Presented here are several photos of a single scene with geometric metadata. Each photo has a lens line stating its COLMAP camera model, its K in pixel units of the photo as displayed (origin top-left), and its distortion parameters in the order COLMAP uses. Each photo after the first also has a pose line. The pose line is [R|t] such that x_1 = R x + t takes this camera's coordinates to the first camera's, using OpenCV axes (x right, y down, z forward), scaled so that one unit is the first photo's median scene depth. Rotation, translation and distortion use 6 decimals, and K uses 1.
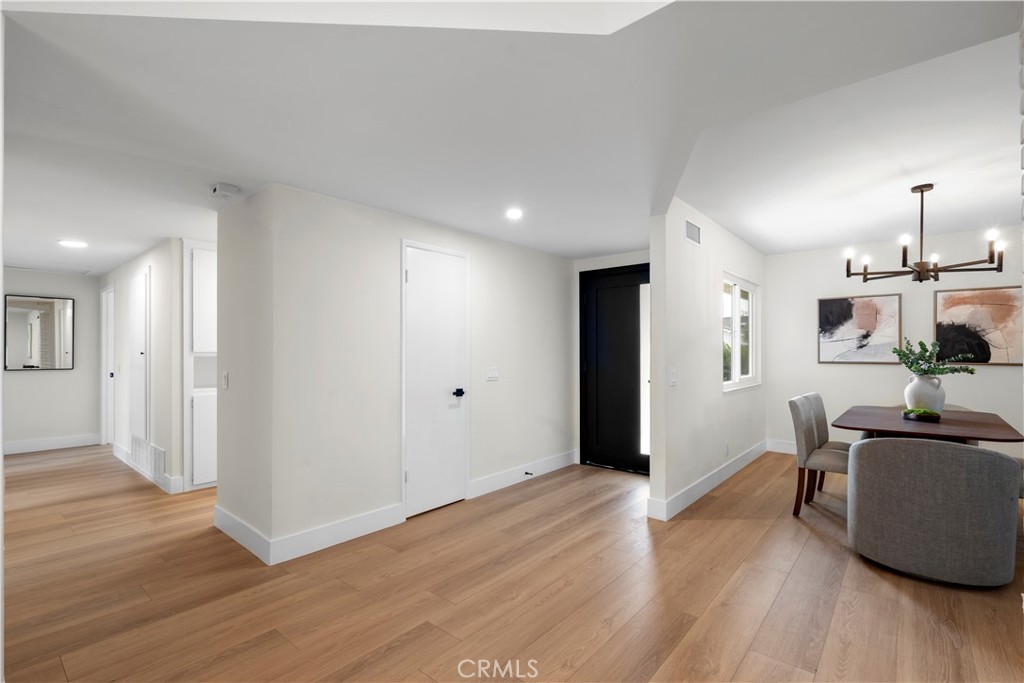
lens RADIAL K [[471.3, 0, 509.0], [0, 471.3, 342.2], [0, 0, 1]] dist [-0.004311, -0.000260]
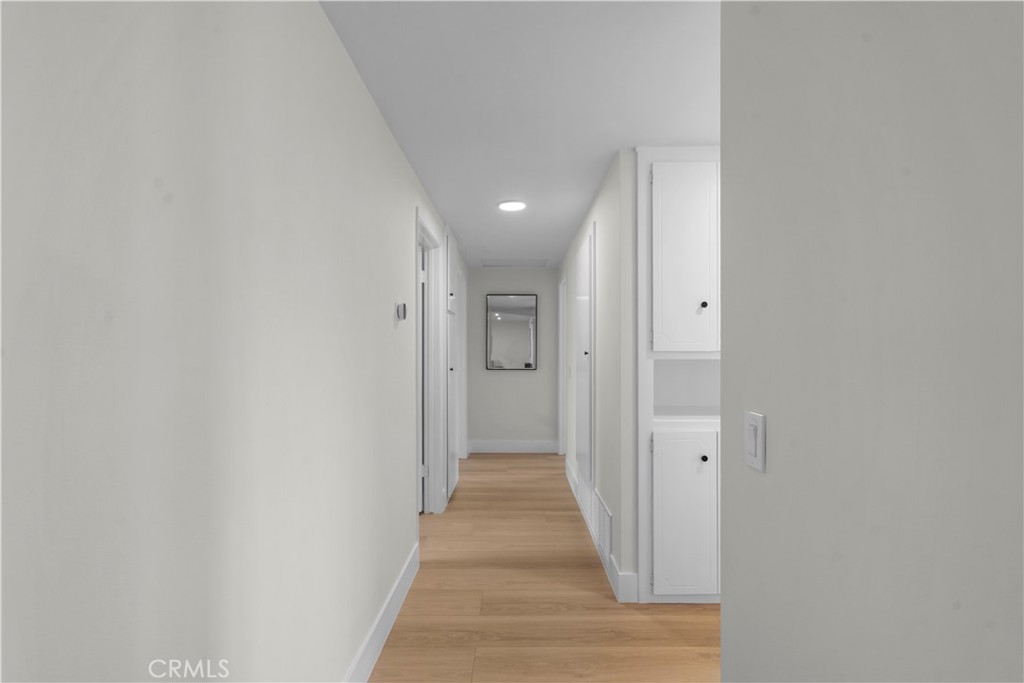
lens RADIAL K [[471.3, 0, 511.0], [0, 471.3, 343.4], [0, 0, 1]] dist [-0.004311, -0.000260]
pose [[0.647039, -0.002578, -0.762452, -0.354204], [-0.000152, 0.999994, -0.003510, 0.013673], [0.762457, 0.002387, 0.647035, 0.509924]]
